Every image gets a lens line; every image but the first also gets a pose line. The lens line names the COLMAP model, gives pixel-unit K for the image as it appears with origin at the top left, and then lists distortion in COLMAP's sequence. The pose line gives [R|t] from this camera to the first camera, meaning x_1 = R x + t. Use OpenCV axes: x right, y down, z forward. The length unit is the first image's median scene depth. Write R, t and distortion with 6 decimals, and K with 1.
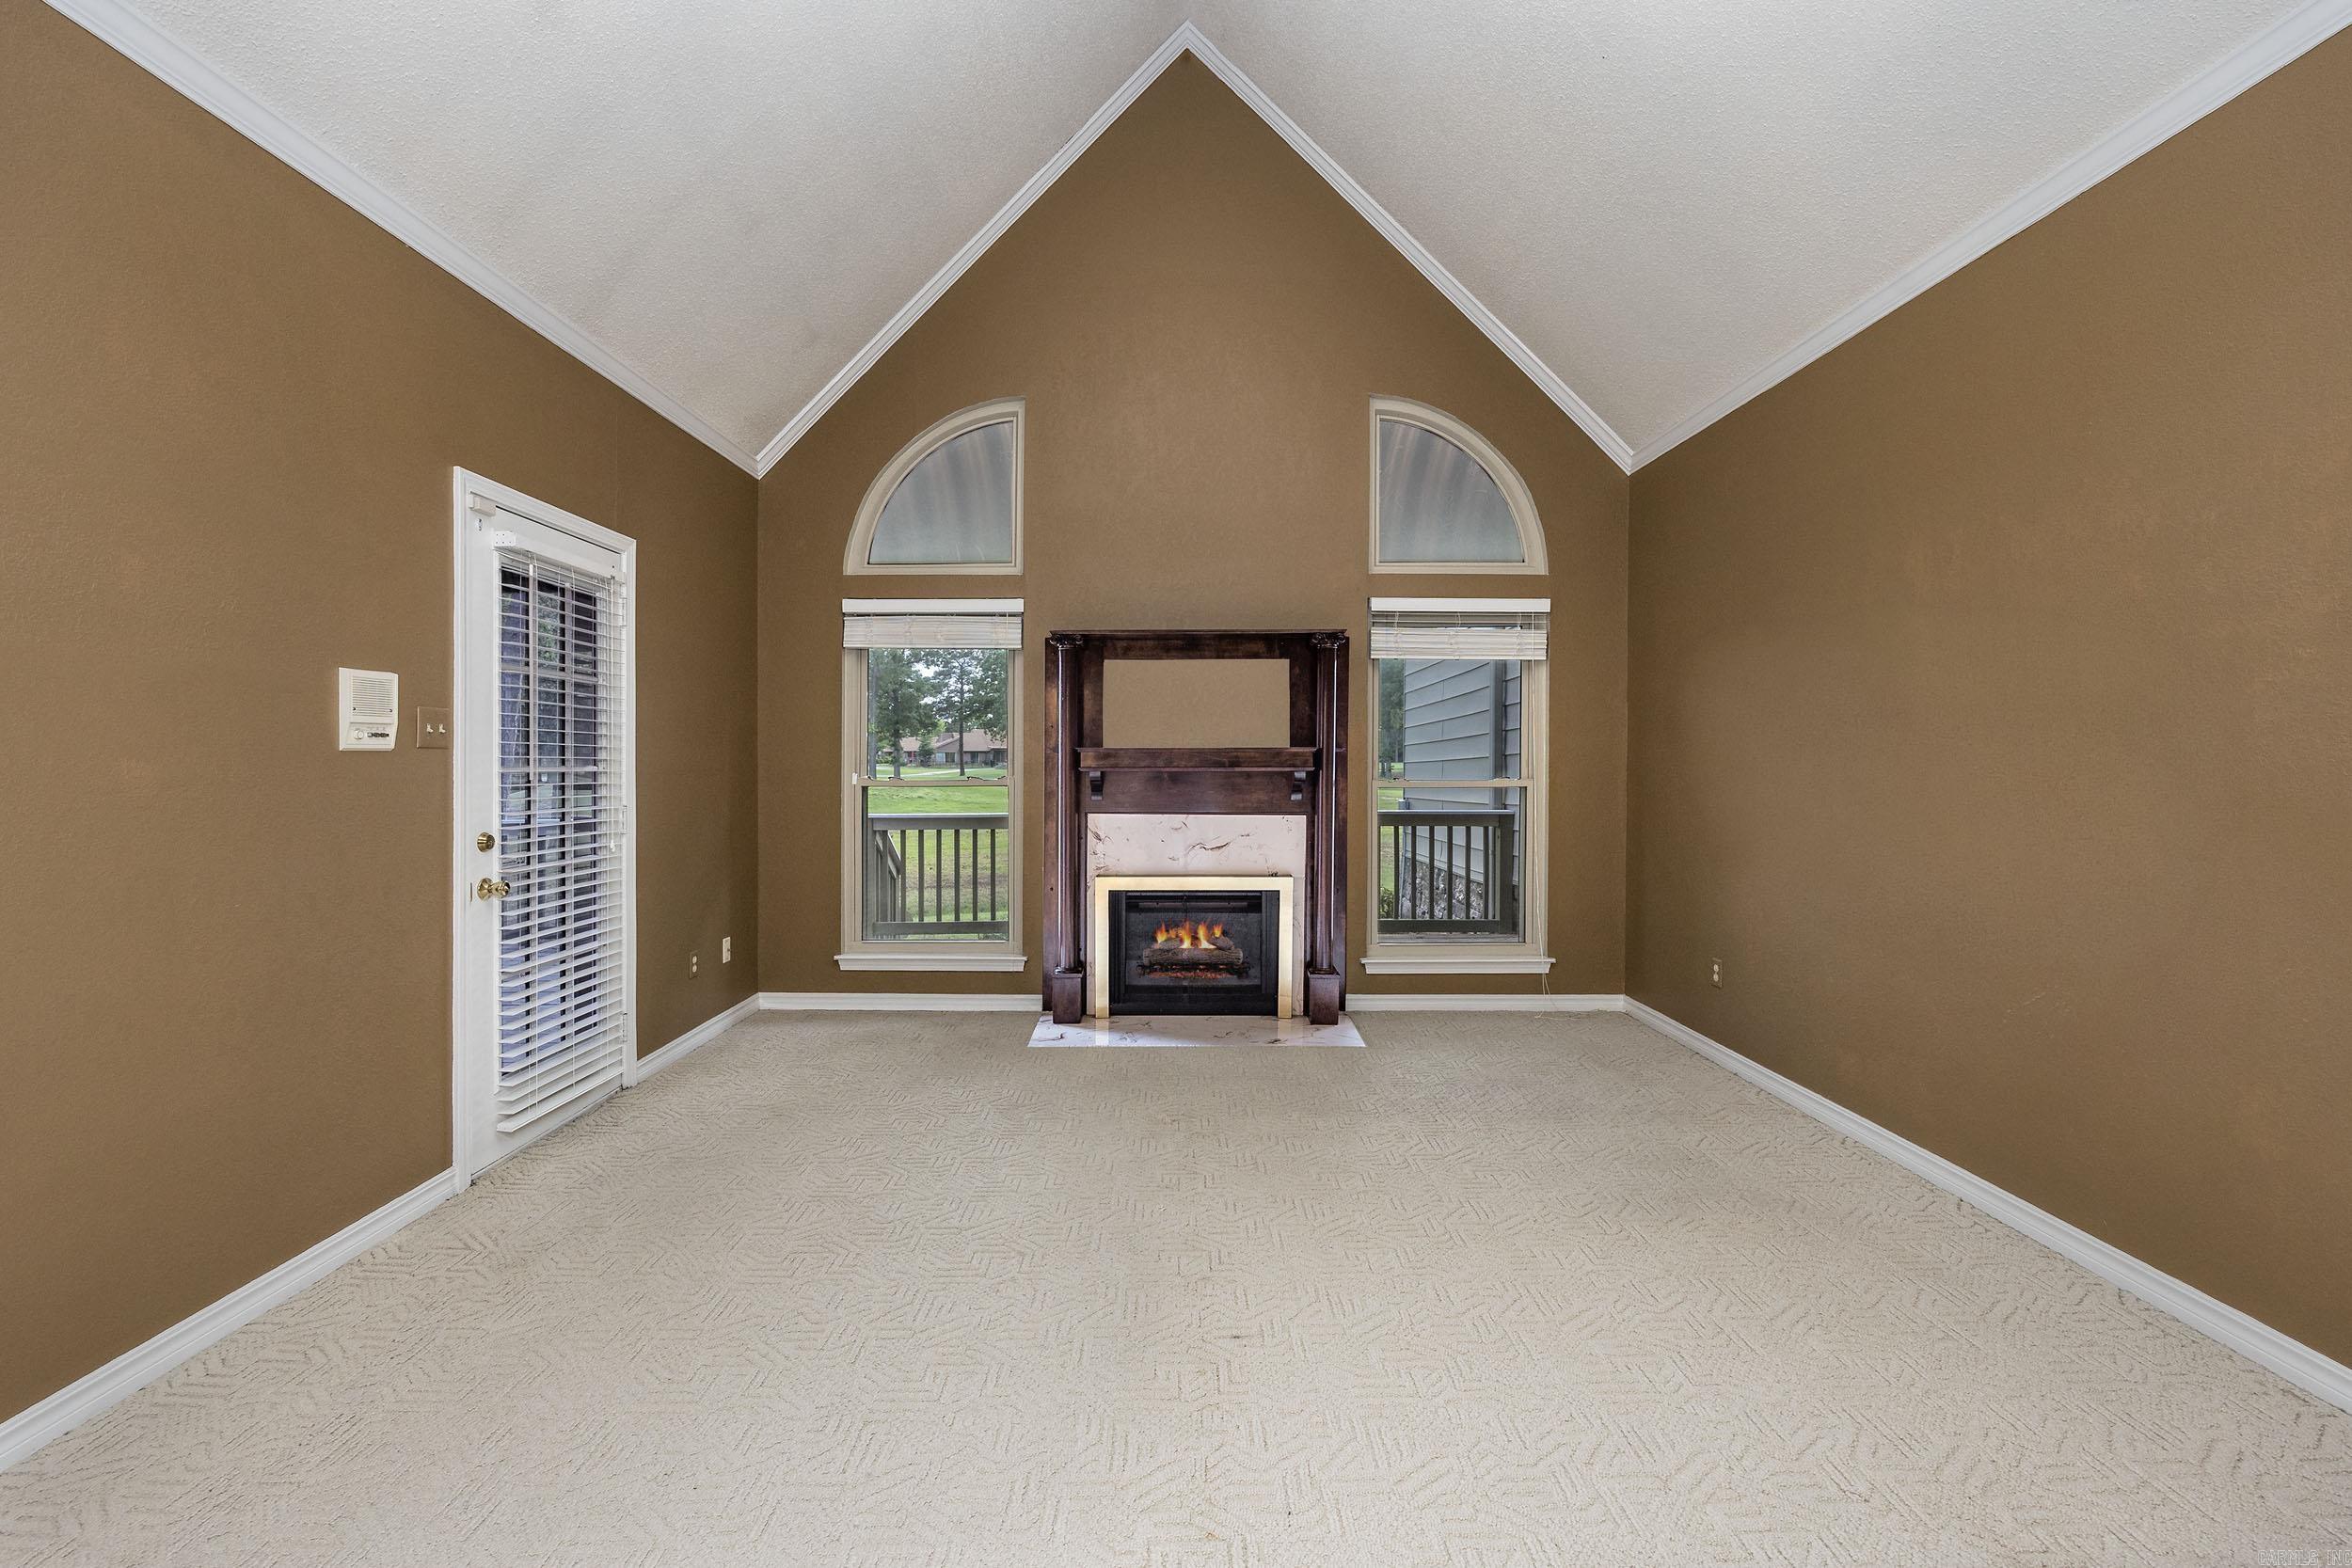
lens RADIAL K [[993.1, 0, 1176.0], [0, 993.1, 784.0], [0, 0, 1]] dist [-0.001253, -0.000238]
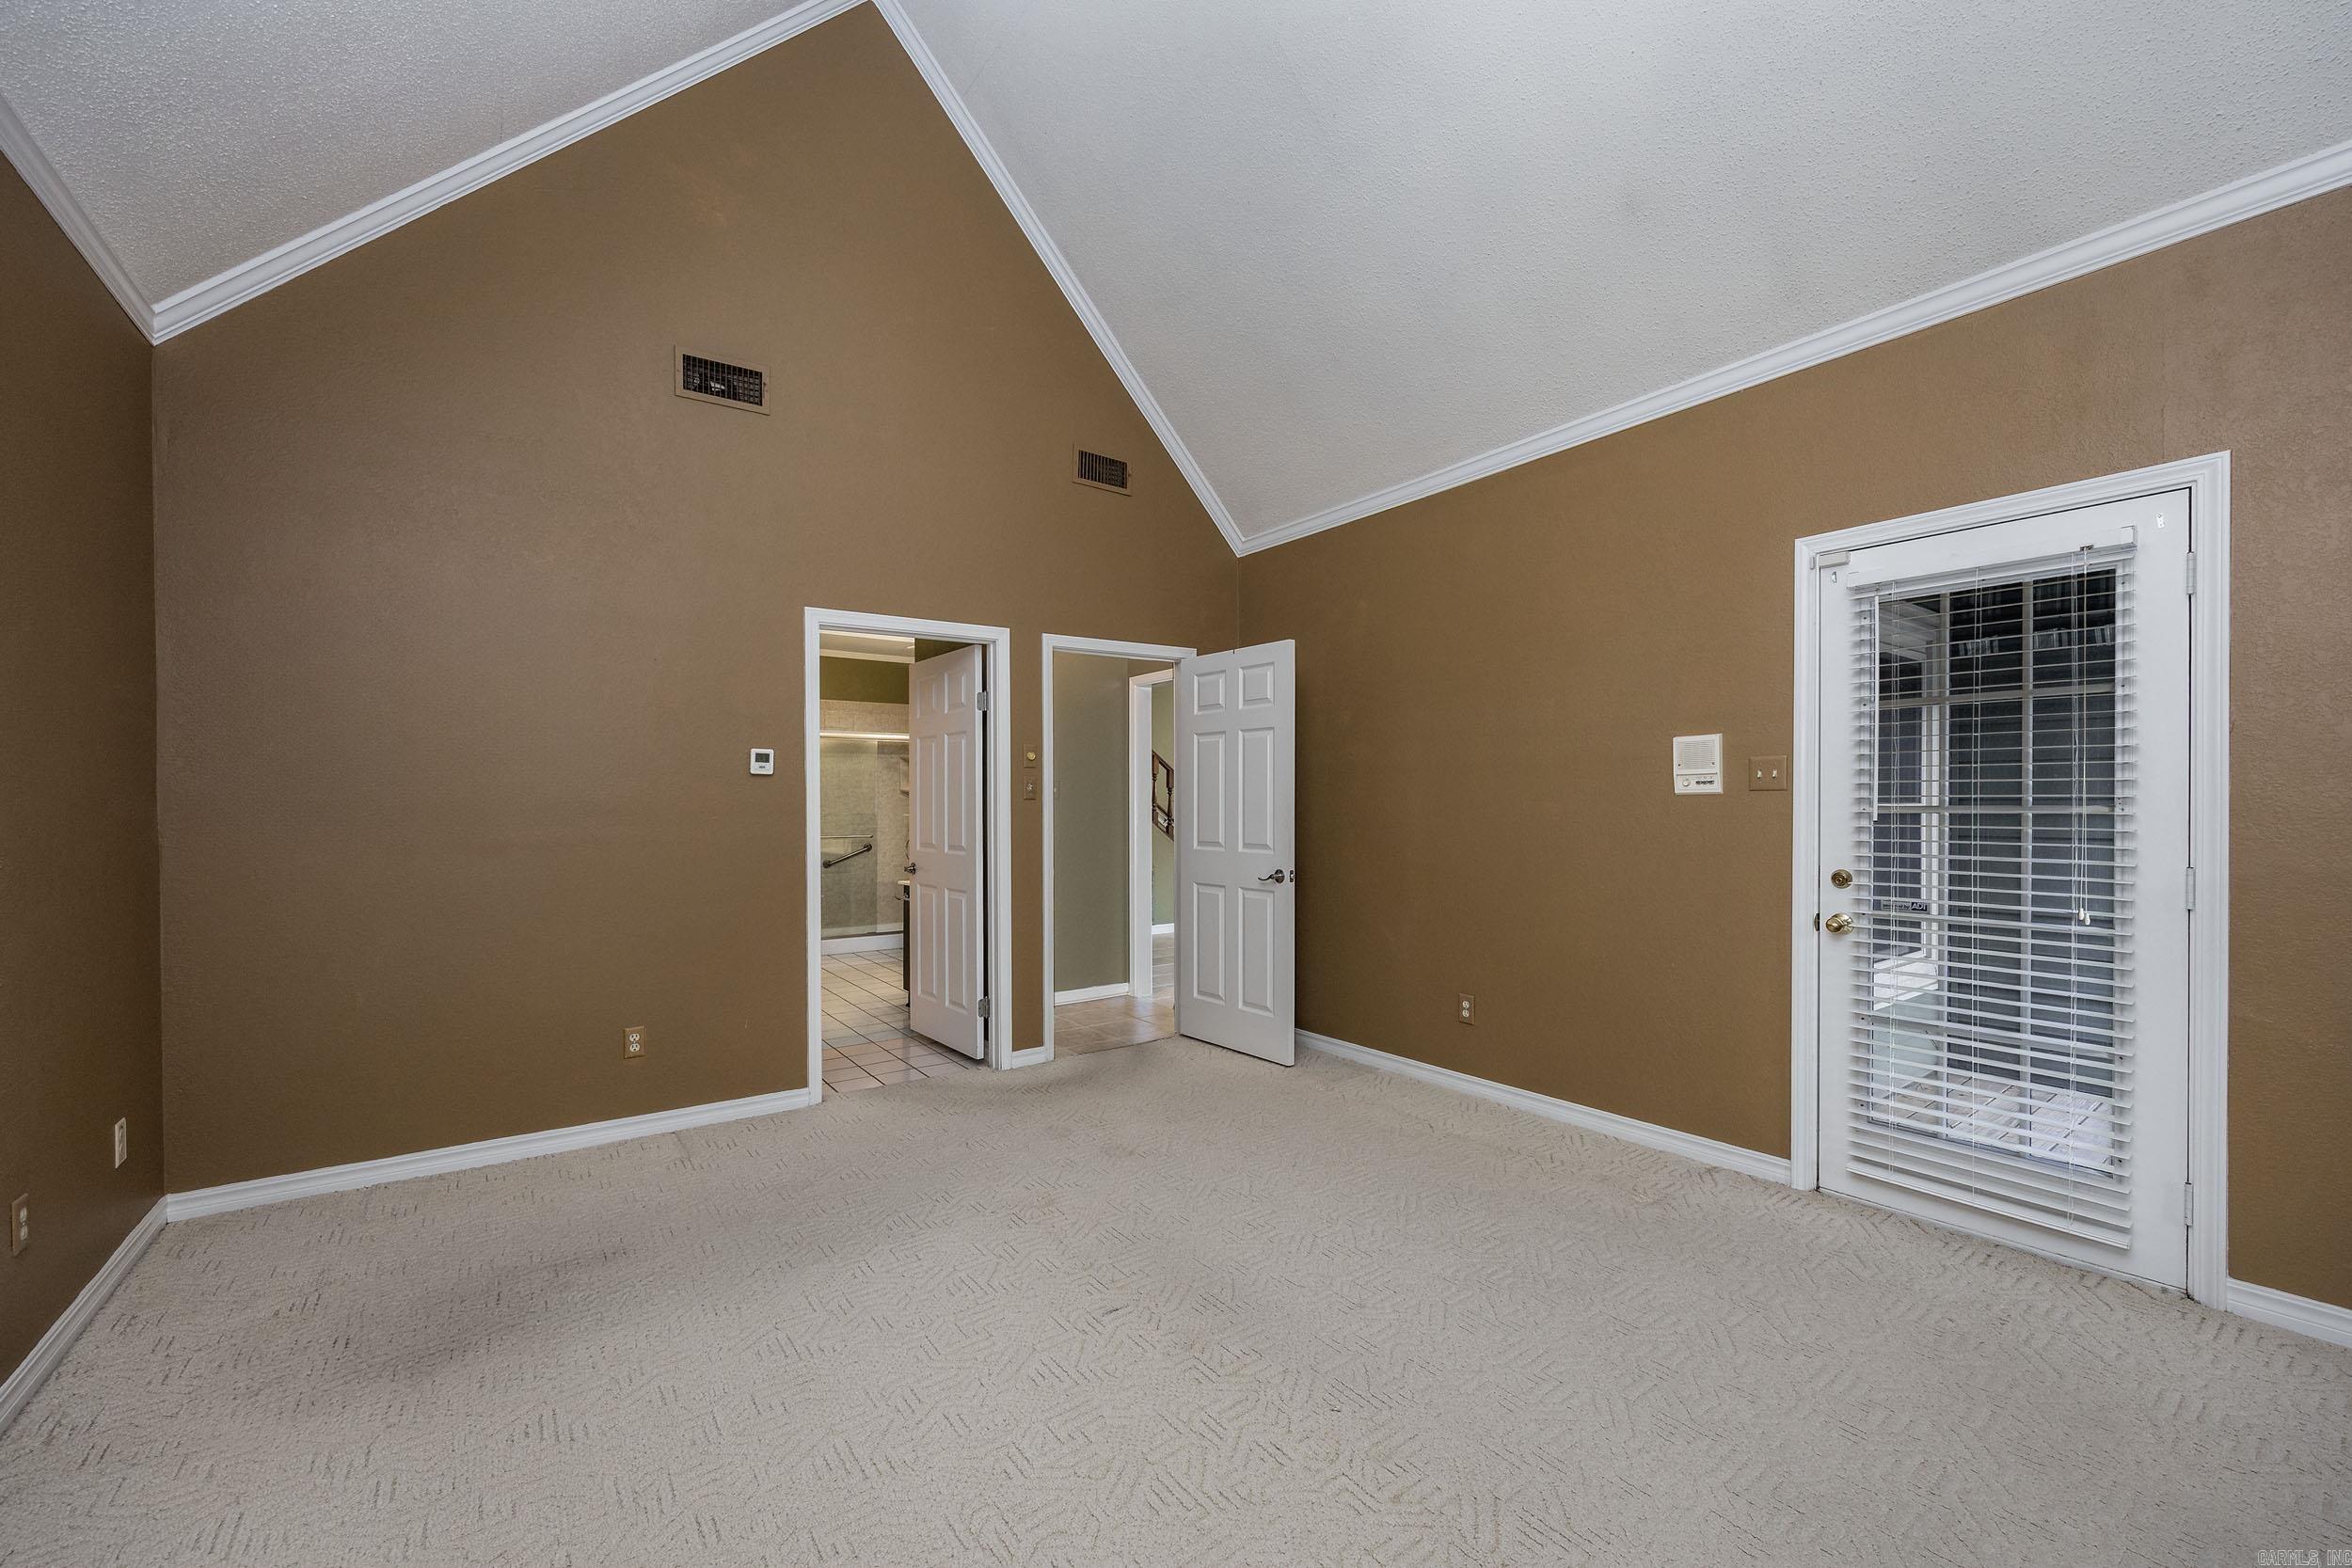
lens RADIAL K [[993.1, 0, 1176.0], [0, 993.1, 784.0], [0, 0, 1]] dist [-0.001253, -0.000238]
pose [[-0.823830, -0.008913, -0.566767, 0.497482], [-0.009966, 0.999950, -0.001238, -0.034687], [0.566750, 0.004629, -0.823877, 1.546804]]
